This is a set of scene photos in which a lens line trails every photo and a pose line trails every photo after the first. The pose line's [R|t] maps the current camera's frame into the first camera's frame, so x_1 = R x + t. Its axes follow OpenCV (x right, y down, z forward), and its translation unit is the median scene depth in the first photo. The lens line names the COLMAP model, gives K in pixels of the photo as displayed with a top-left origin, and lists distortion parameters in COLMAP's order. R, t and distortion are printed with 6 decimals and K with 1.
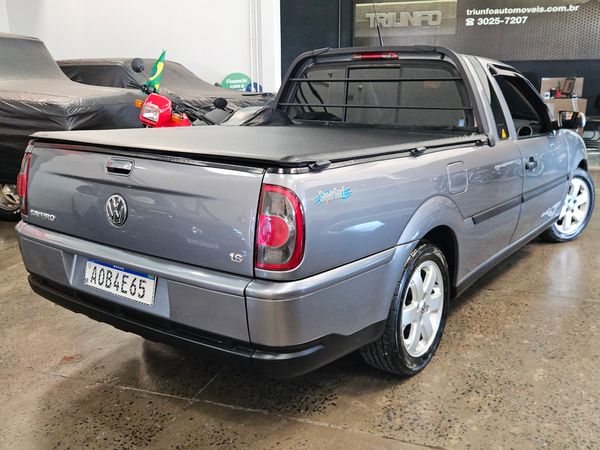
lens RADIAL K [[559.6, 0, 300.0], [0, 559.6, 225.0], [0, 0, 1]] dist [0.187878, 0.000566]
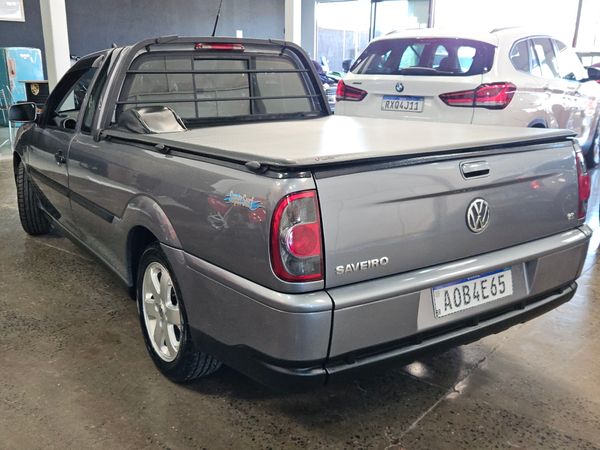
lens RADIAL K [[601.0, 0, 300.0], [0, 601.0, 225.0], [0, 0, 1]] dist [0.052796, 0.000844]
pose [[0.365902, -0.244669, 0.897916, -1.221142], [0.238619, 0.957234, 0.163595, -0.224280], [-0.899542, 0.154400, 0.408637, 0.795351]]
